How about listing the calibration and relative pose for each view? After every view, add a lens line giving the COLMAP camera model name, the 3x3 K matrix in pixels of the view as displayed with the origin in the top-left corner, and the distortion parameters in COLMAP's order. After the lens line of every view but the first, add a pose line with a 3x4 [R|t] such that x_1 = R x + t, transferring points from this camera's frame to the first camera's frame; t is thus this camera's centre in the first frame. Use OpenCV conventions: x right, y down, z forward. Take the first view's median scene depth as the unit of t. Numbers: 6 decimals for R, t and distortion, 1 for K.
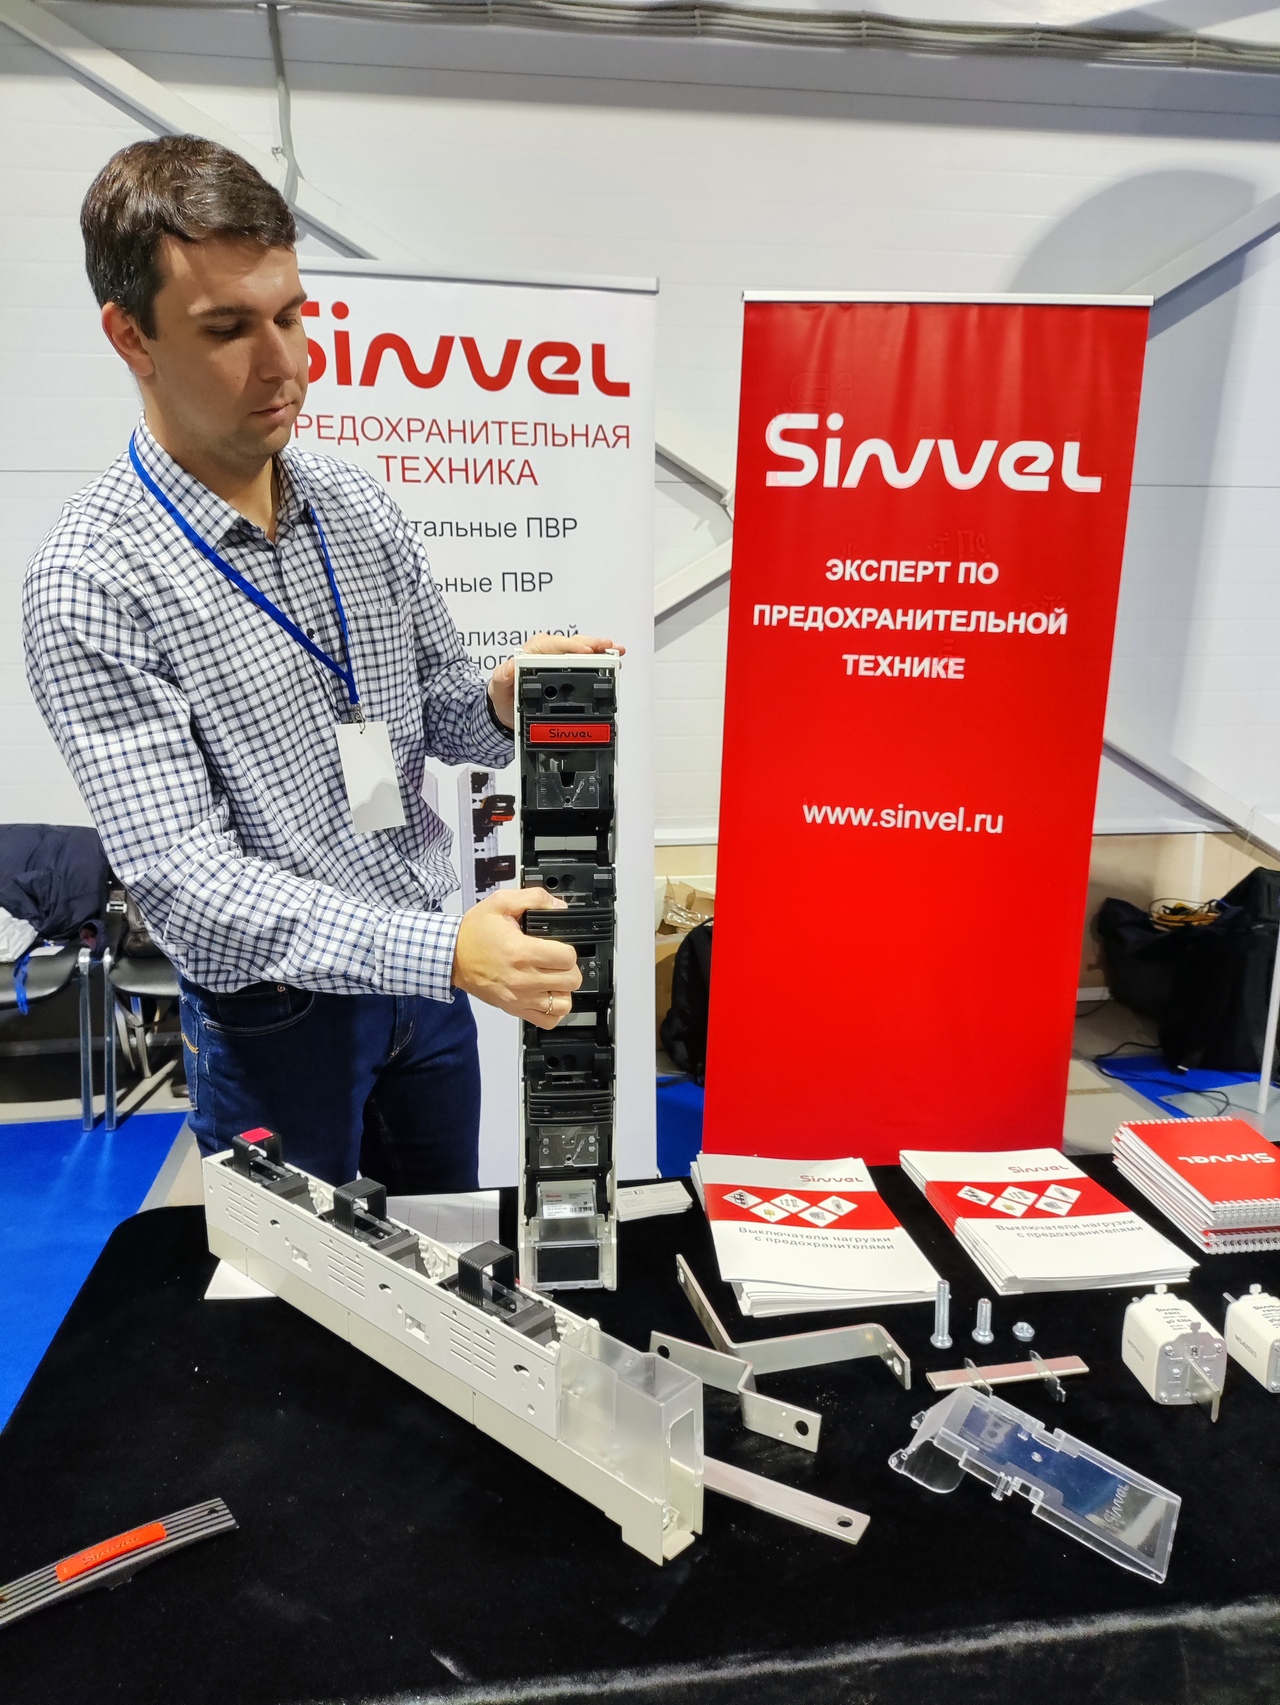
lens RADIAL K [[1307.0, 0, 672.8], [0, 1307.0, 876.4], [0, 0, 1]] dist [0.071285, -0.112452]
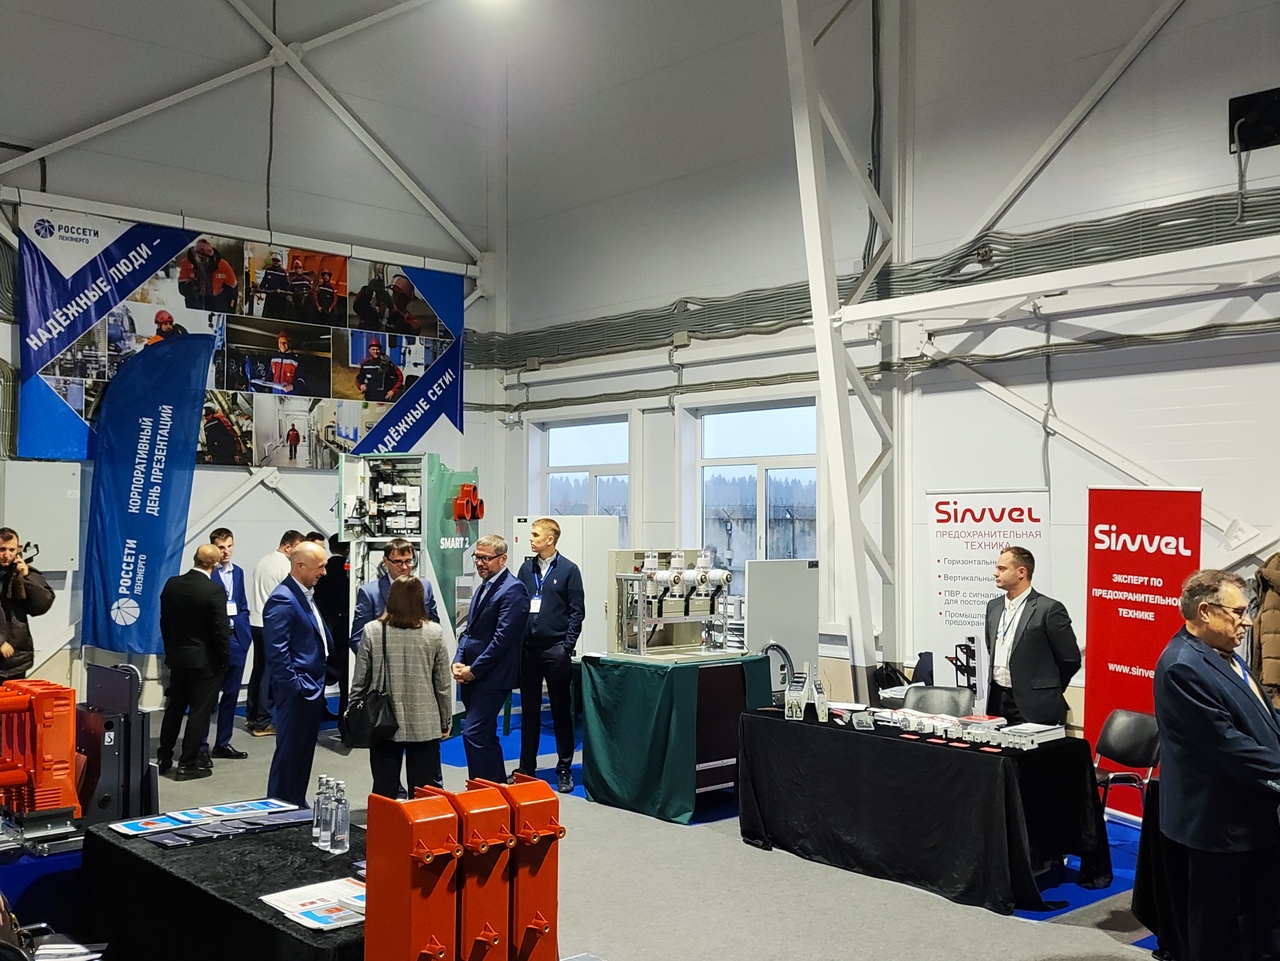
lens RADIAL K [[1258.7, 0, 640.0], [0, 1258.7, 480.5], [0, 0, 1]] dist [0.003337, -0.007124]
pose [[0.559055, -0.019468, -0.828902, 1.813540], [-0.172969, 0.974990, -0.139559, 0.113719], [0.810888, 0.221396, 0.541706, -1.335863]]
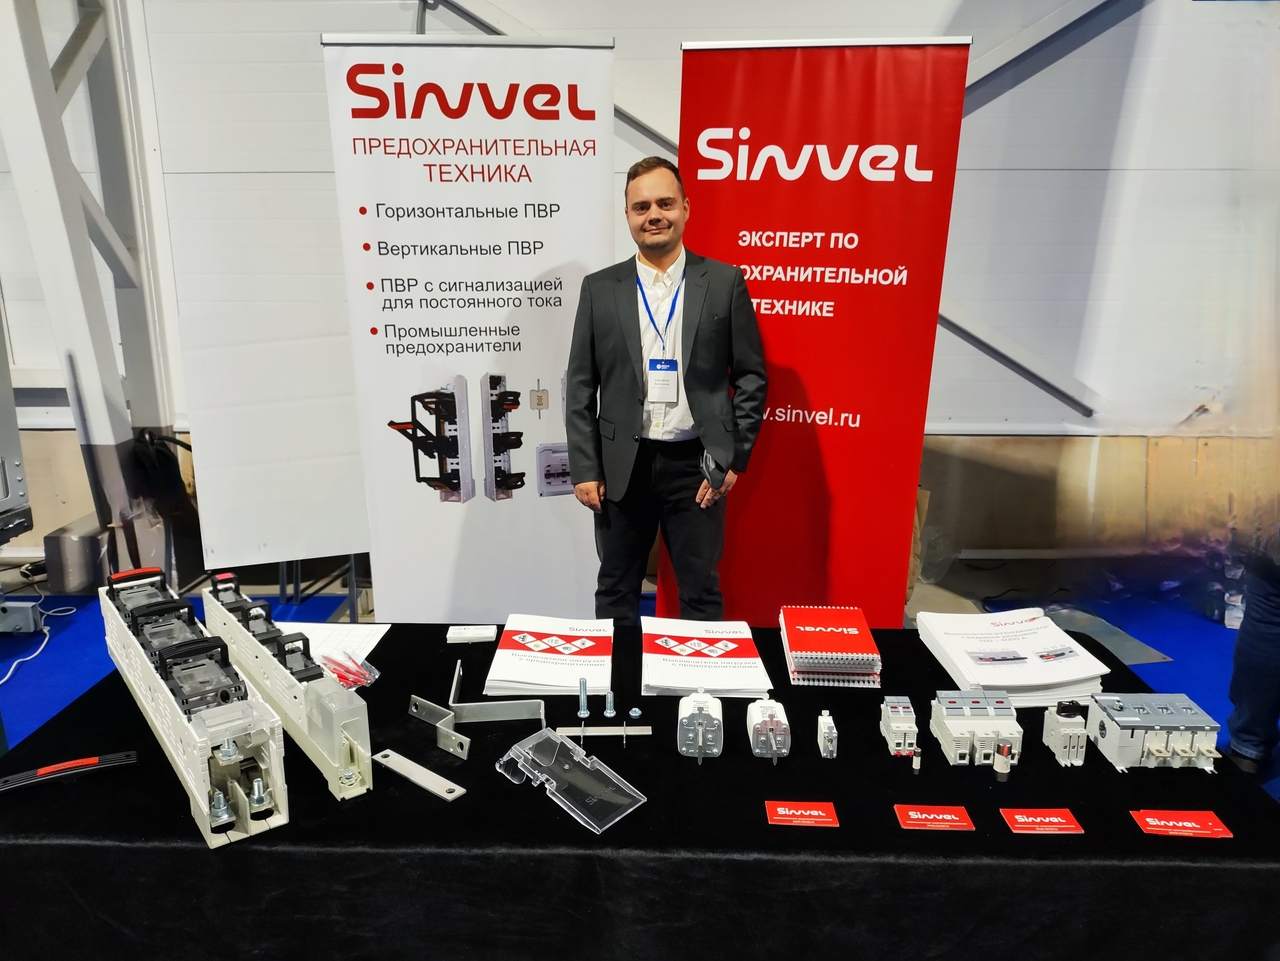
lens RADIAL K [[981.2, 0, 642.8], [0, 981.2, 510.1], [0, 0, 1]] dist [0.071285, -0.112452]
pose [[0.984416, 0.043518, -0.170387, 0.214426], [-0.035934, 0.998232, 0.047349, 0.014723], [0.172146, -0.040489, 0.984239, -0.089037]]
